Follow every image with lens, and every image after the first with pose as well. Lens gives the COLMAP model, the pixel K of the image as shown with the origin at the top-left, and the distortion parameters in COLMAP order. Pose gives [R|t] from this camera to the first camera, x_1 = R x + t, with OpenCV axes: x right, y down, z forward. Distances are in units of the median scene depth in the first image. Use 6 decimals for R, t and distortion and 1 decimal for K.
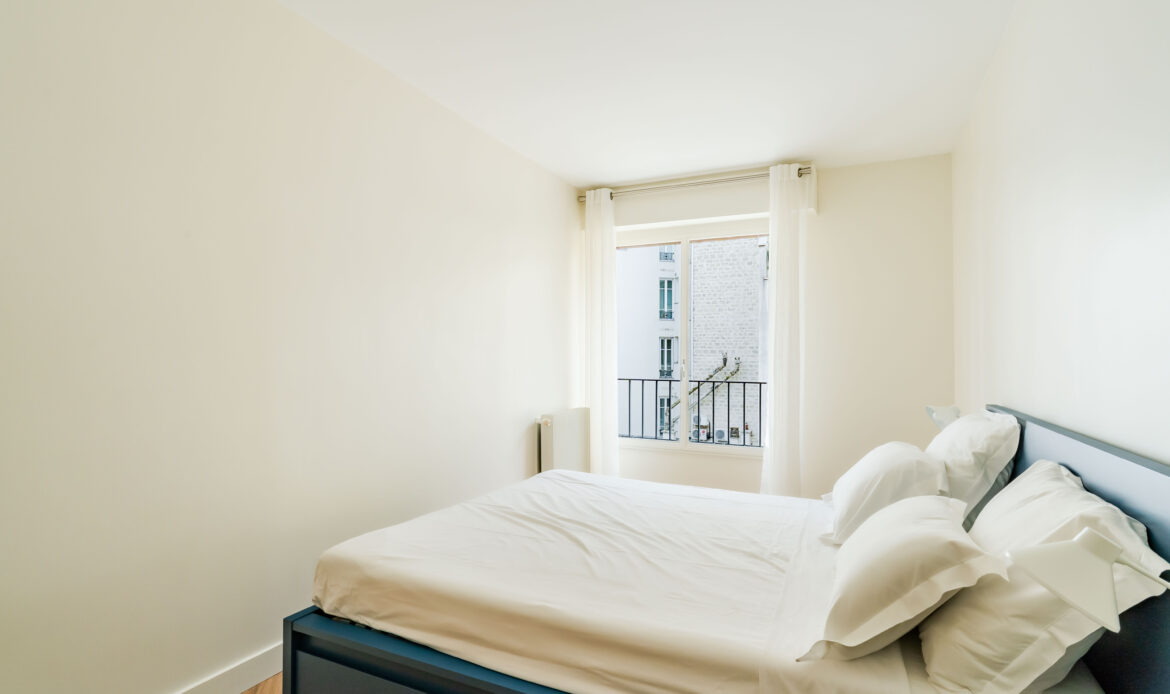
lens RADIAL K [[582.3, 0, 584.4], [0, 582.3, 354.0], [0, 0, 1]] dist [-0.002692, 0.002958]
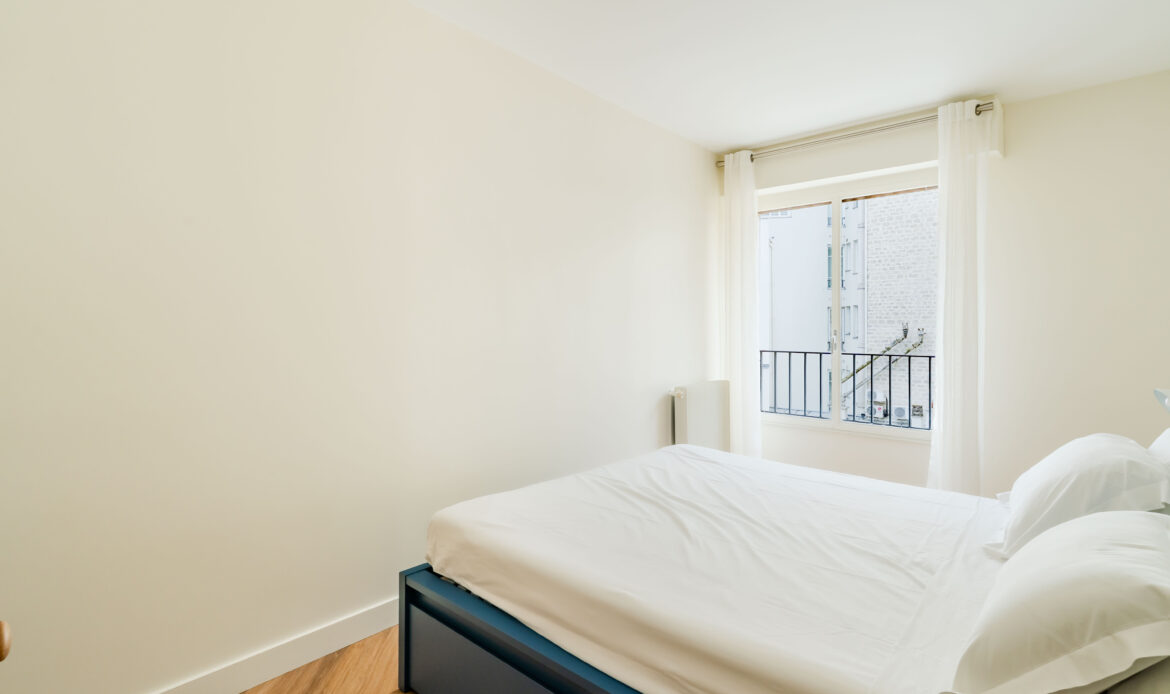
lens RADIAL K [[565.3, 0, 587.2], [0, 565.3, 326.8], [0, 0, 1]] dist [0.005198, -0.000958]
pose [[0.960988, -0.004132, -0.276559, 0.082128], [0.004574, 0.999989, 0.000954, 0.002618], [0.276552, -0.002182, 0.960996, 0.075551]]
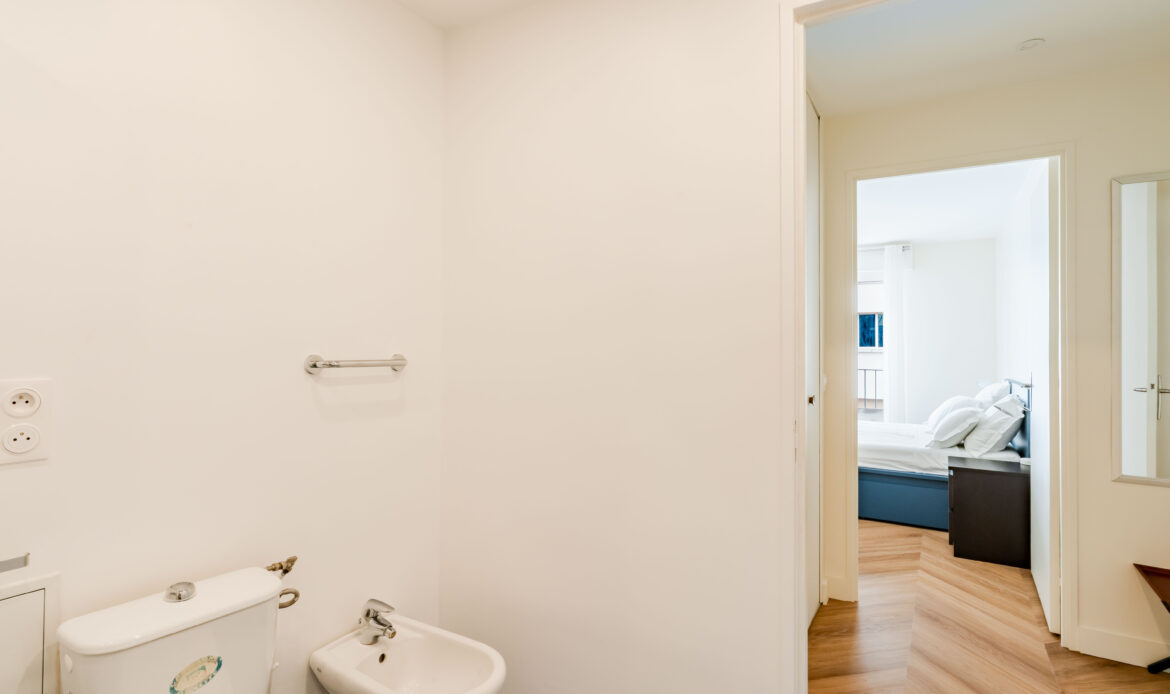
lens RADIAL K [[582.3, 0, 583.8], [0, 582.3, 337.8], [0, 0, 1]] dist [-0.002692, 0.002958]
pose [[0.995180, -0.000726, -0.098066, -0.687633], [-0.000544, 0.999916, -0.012930, -0.037575], [0.098067, 0.012921, 0.995096, -1.381120]]
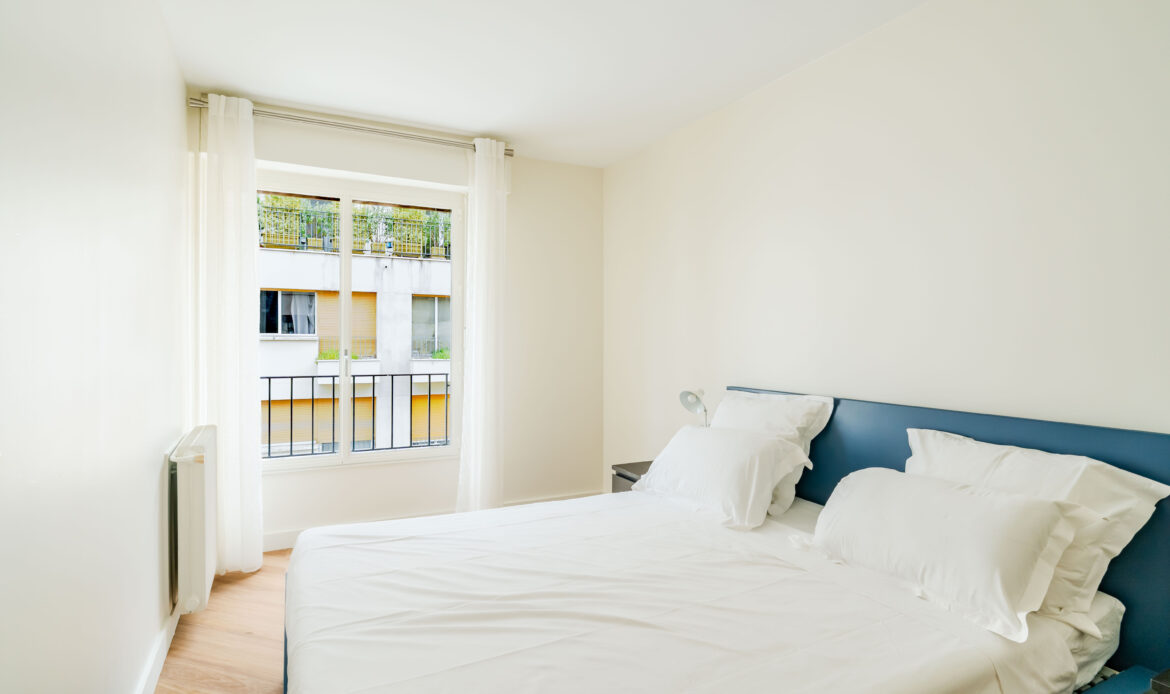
lens RADIAL K [[582.3, 0, 585.2], [0, 582.3, 345.9], [0, 0, 1]] dist [-0.002692, 0.002958]
pose [[0.603903, -0.012597, 0.796959, -0.519751], [-0.005769, 0.999780, 0.020174, -0.025773], [-0.797037, -0.016780, 0.603697, 0.519749]]
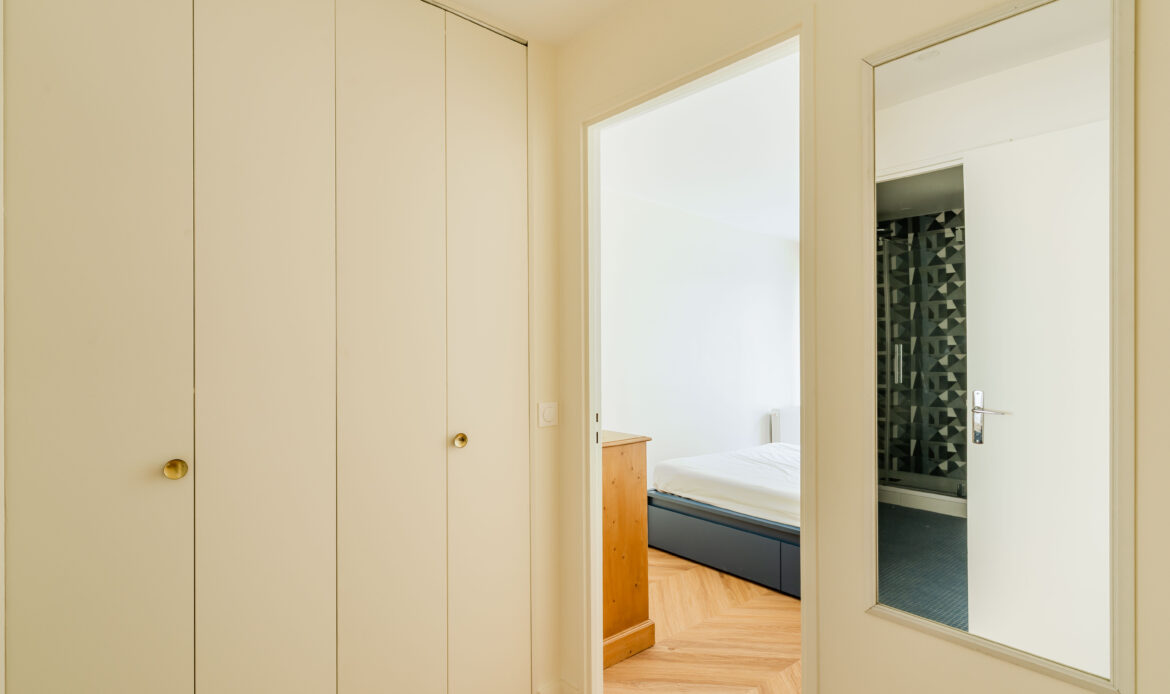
lens RADIAL K [[582.3, 0, 587.2], [0, 582.3, 351.0], [0, 0, 1]] dist [-0.002692, 0.002958]
pose [[0.917296, -0.002835, -0.398196, 0.139573], [-0.000733, 0.999961, -0.008808, -0.044475], [0.398205, 0.008371, 0.917258, -0.875374]]
